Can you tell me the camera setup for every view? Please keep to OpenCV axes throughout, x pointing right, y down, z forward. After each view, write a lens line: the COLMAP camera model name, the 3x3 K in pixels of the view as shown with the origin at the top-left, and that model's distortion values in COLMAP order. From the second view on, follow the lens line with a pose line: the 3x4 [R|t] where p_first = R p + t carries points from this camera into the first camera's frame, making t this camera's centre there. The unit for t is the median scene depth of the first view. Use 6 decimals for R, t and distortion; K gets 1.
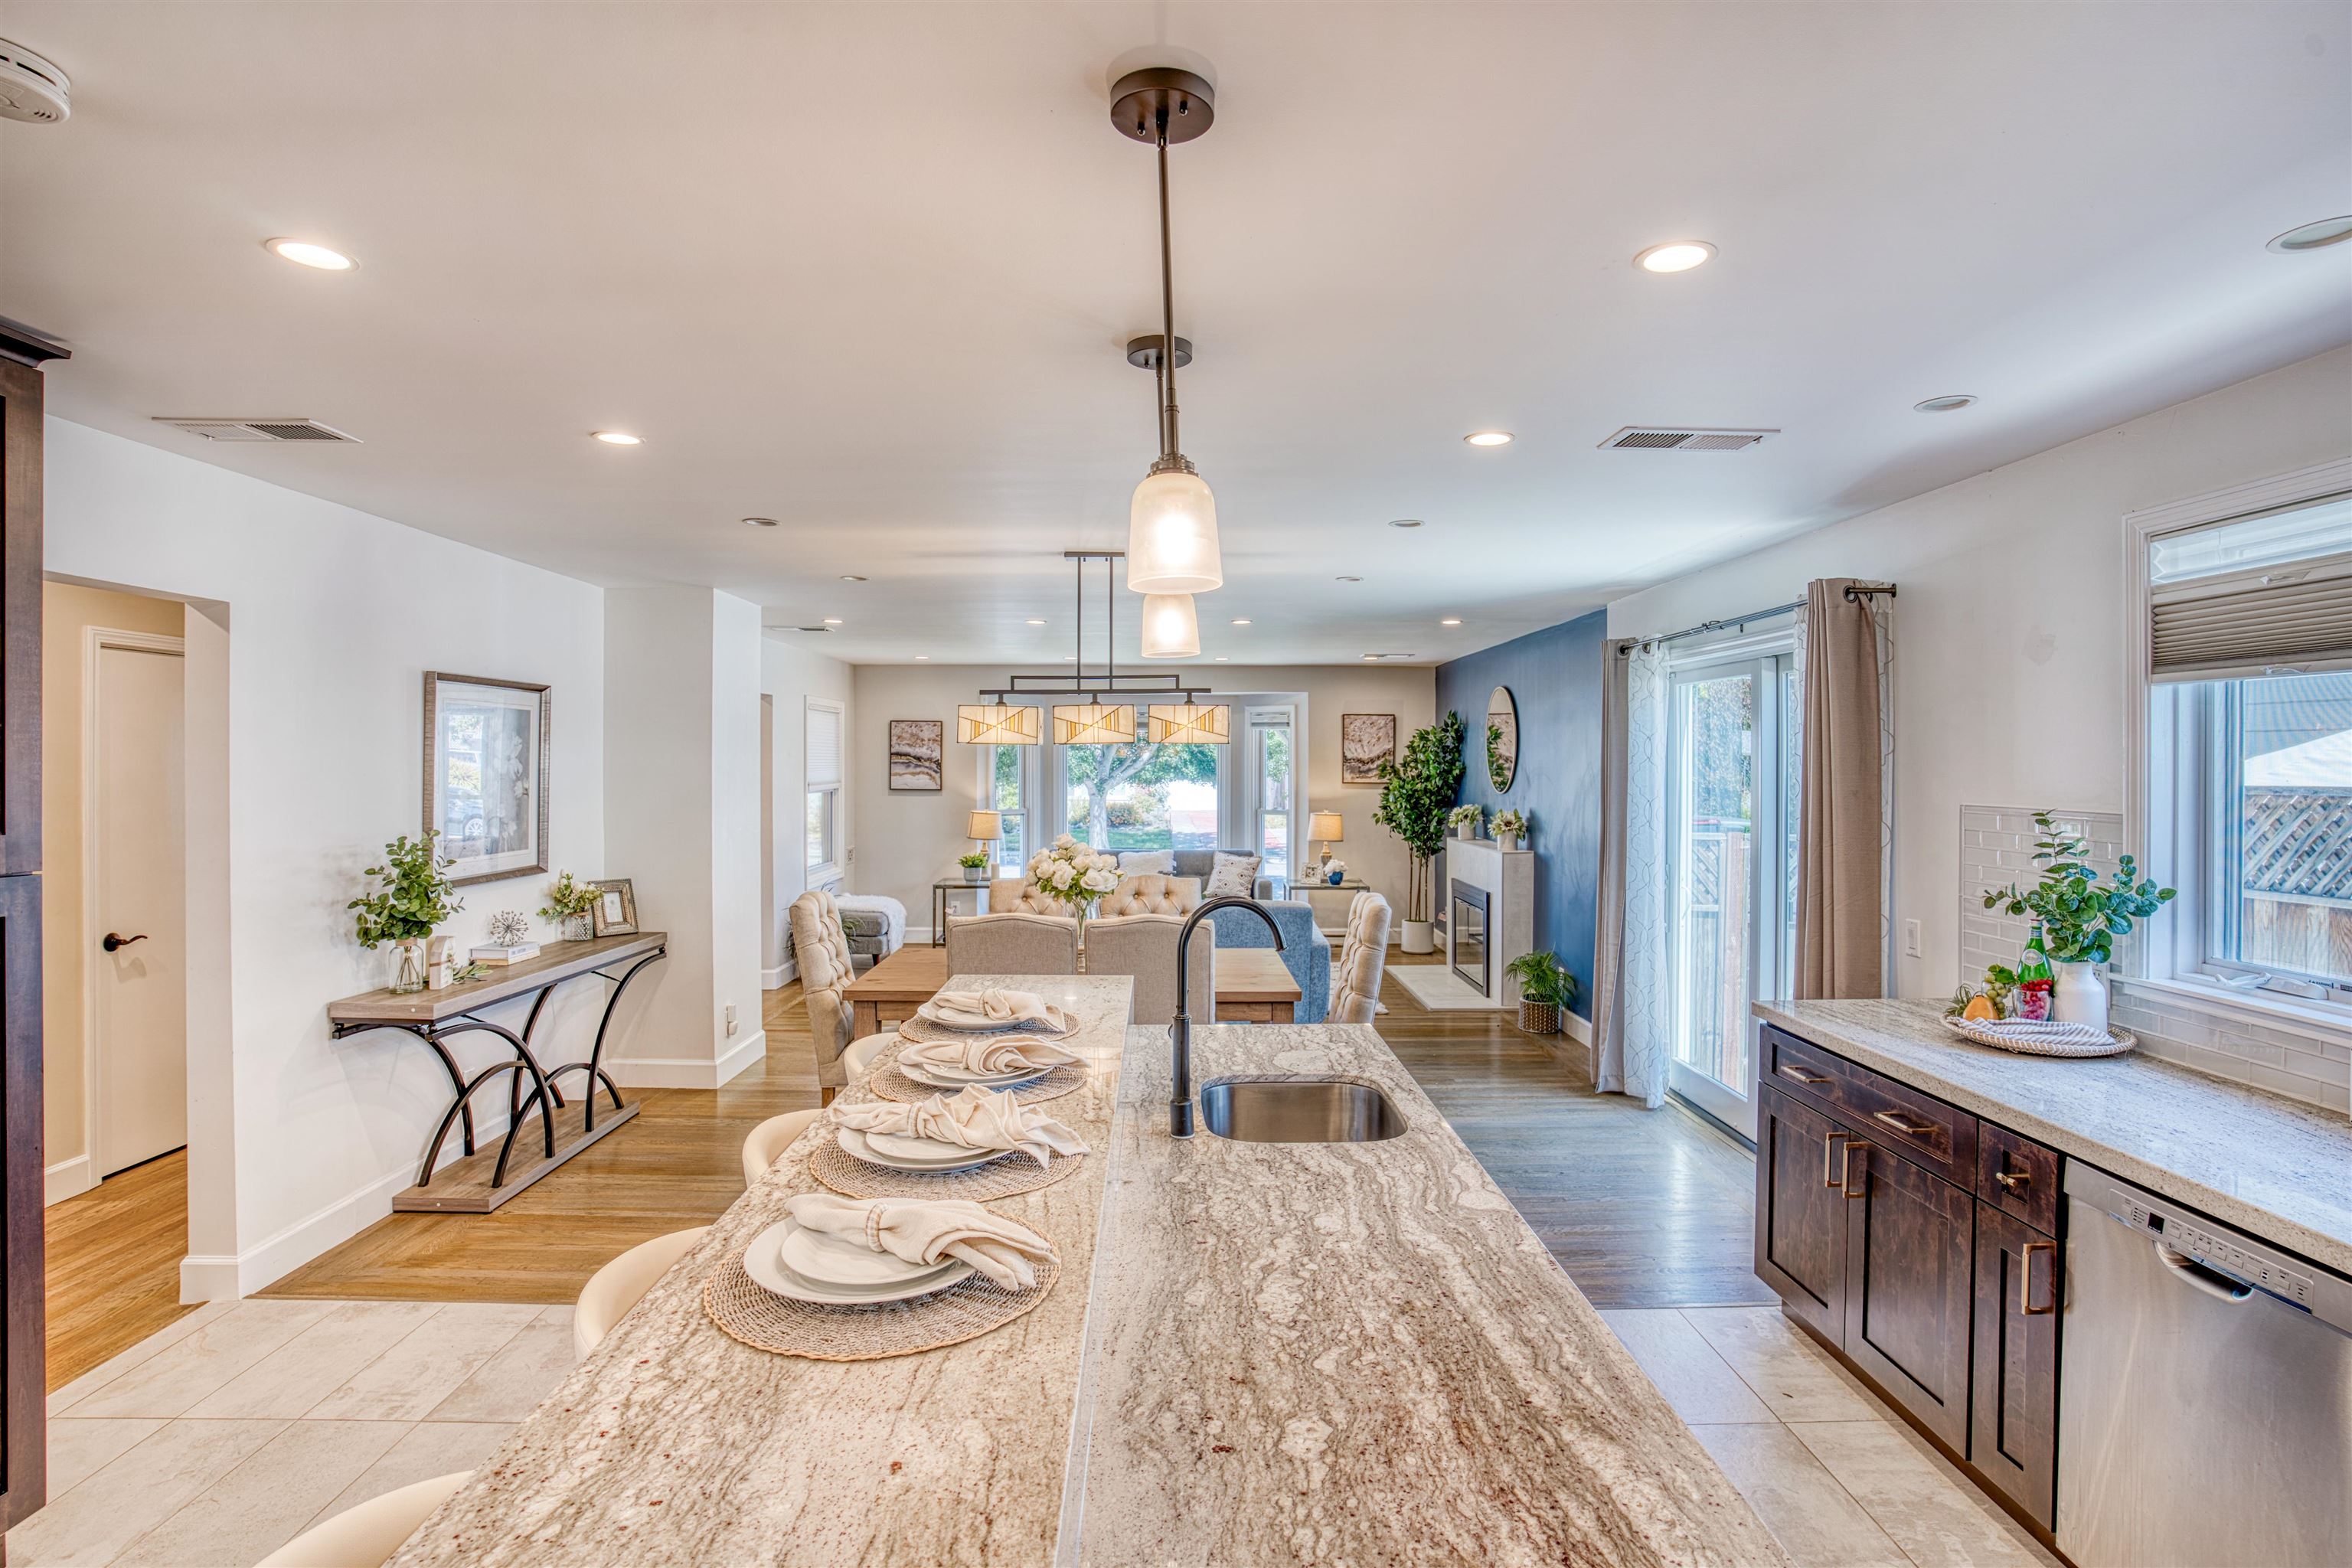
lens RADIAL K [[1152.1, 0, 1164.8], [0, 1152.1, 765.1], [0, 0, 1]] dist [-0.044797, 0.000096]
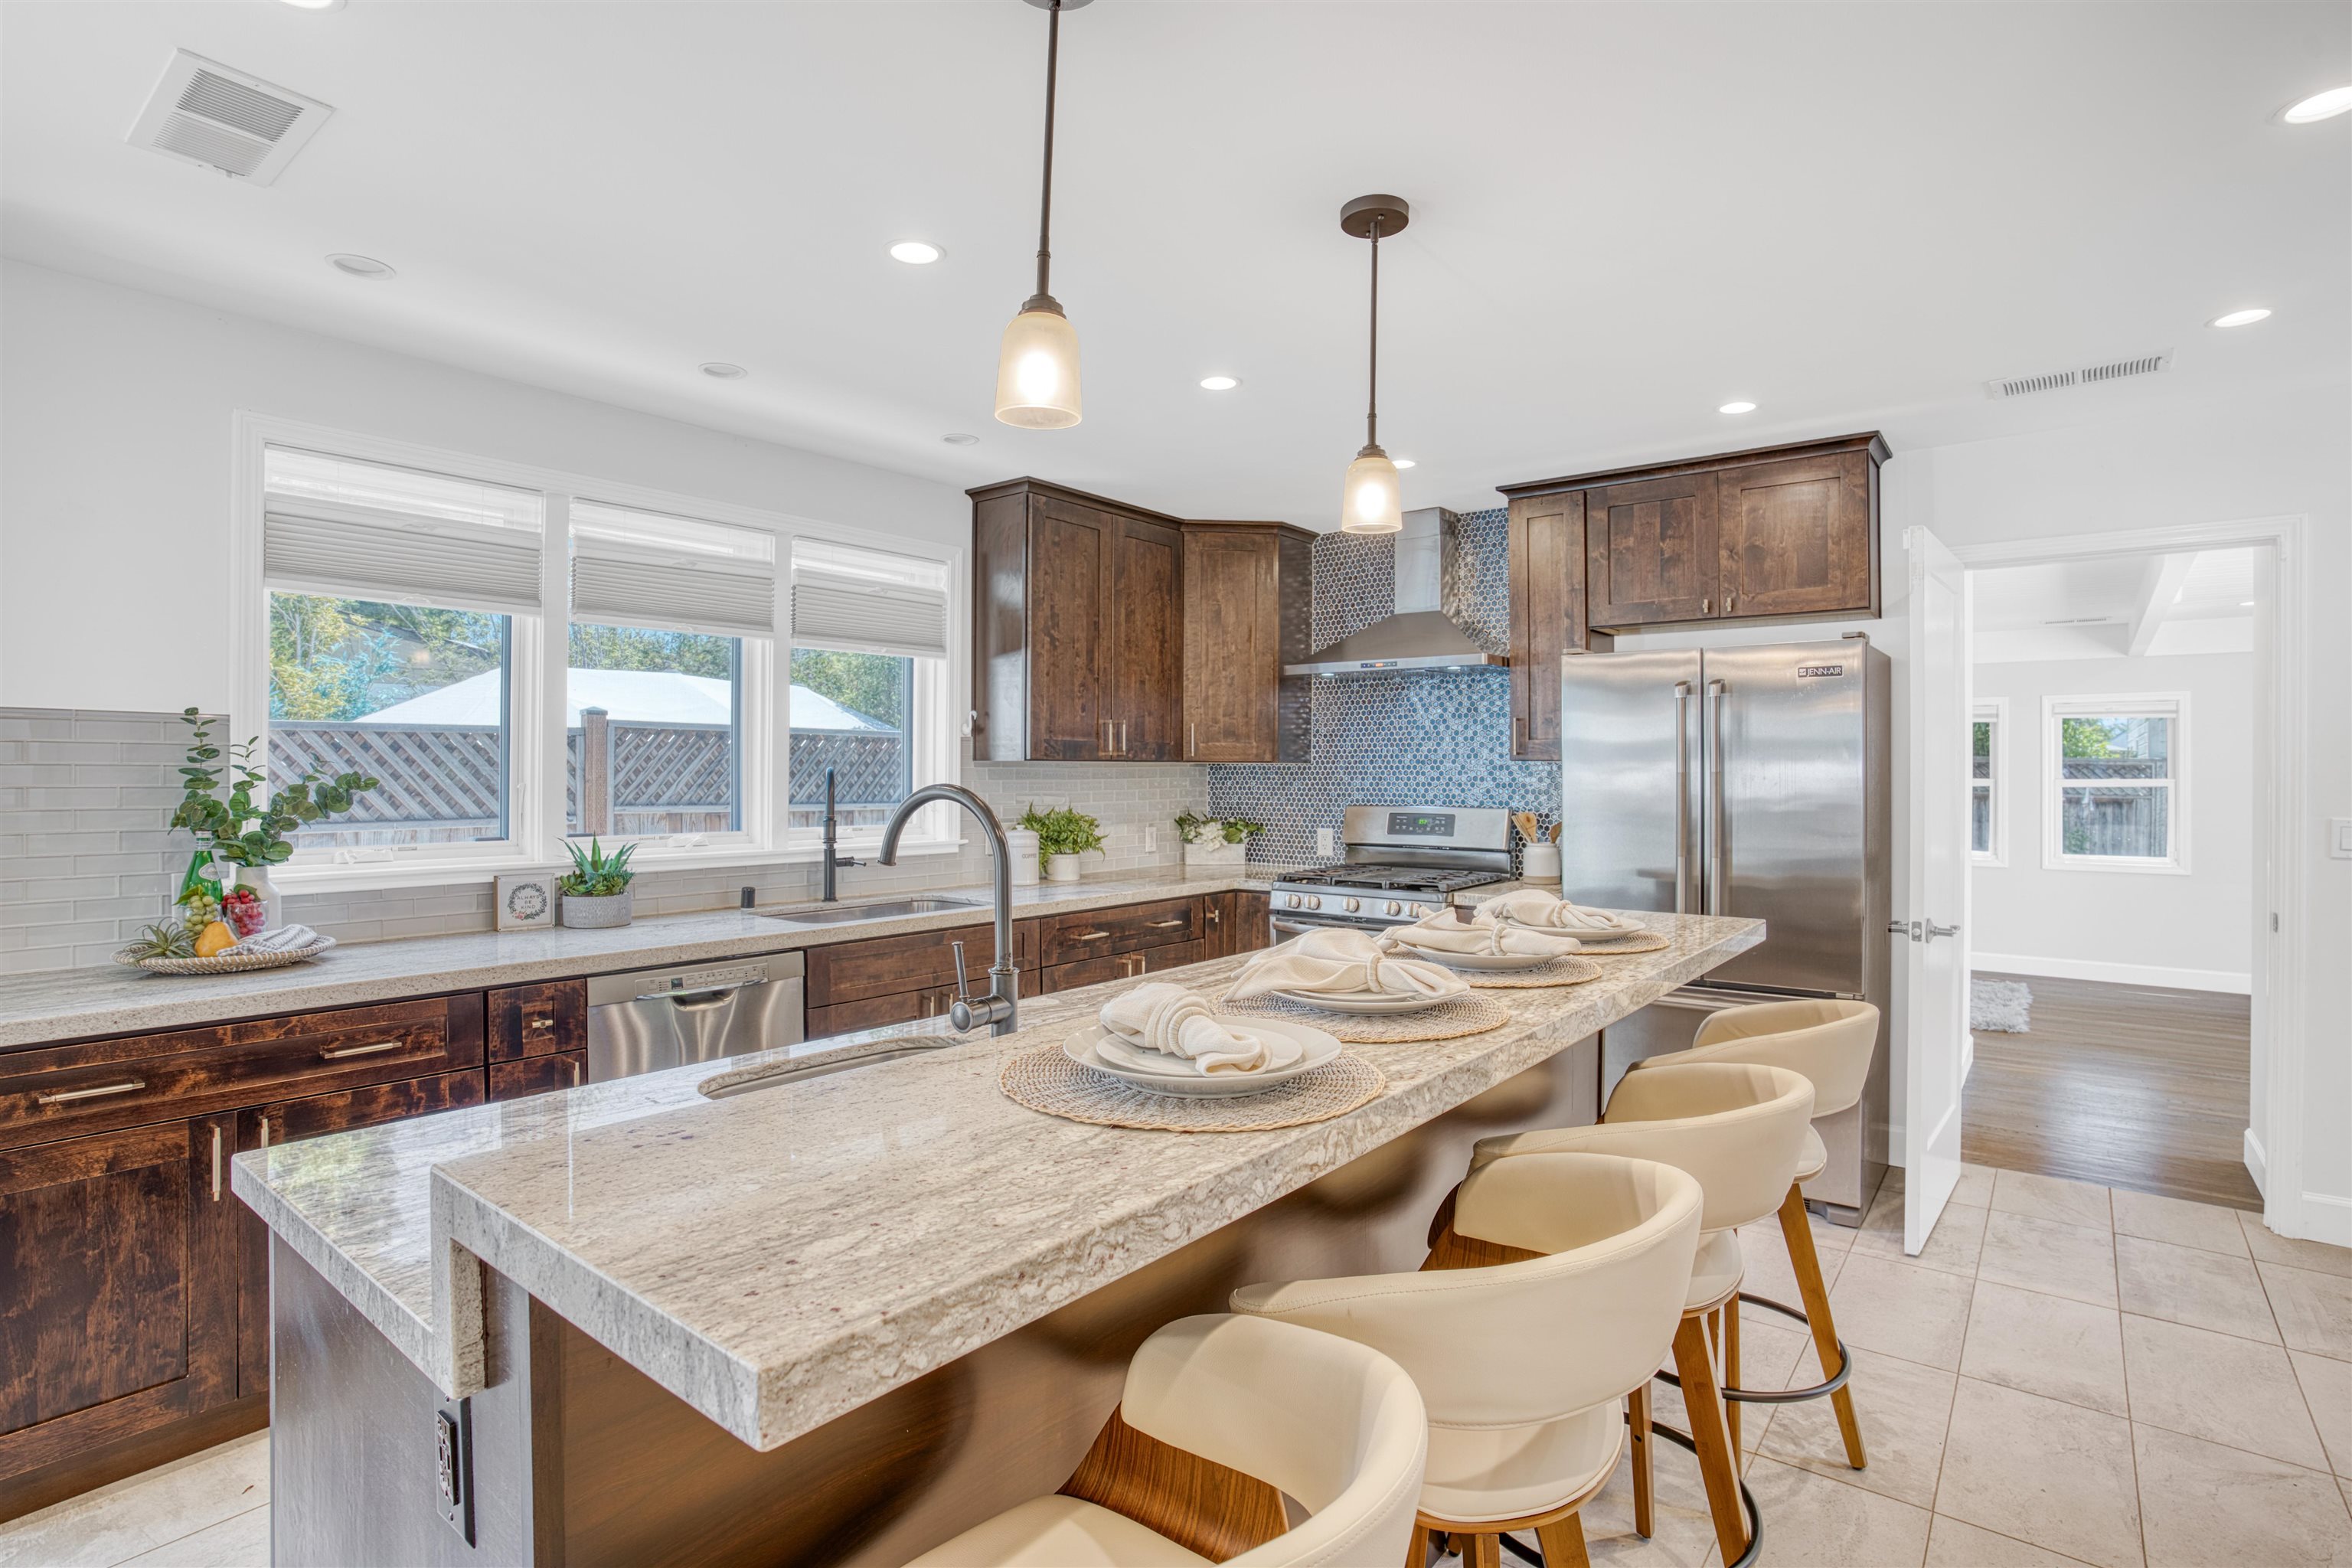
lens RADIAL K [[1152.1, 0, 1164.8], [0, 1152.1, 765.1], [0, 0, 1]] dist [-0.044797, 0.000096]
pose [[-0.784493, 0.000618, 0.620137, -0.407154], [-0.000711, 0.999998, -0.001897, 0.093817], [-0.620137, -0.001929, -0.784491, 1.317308]]
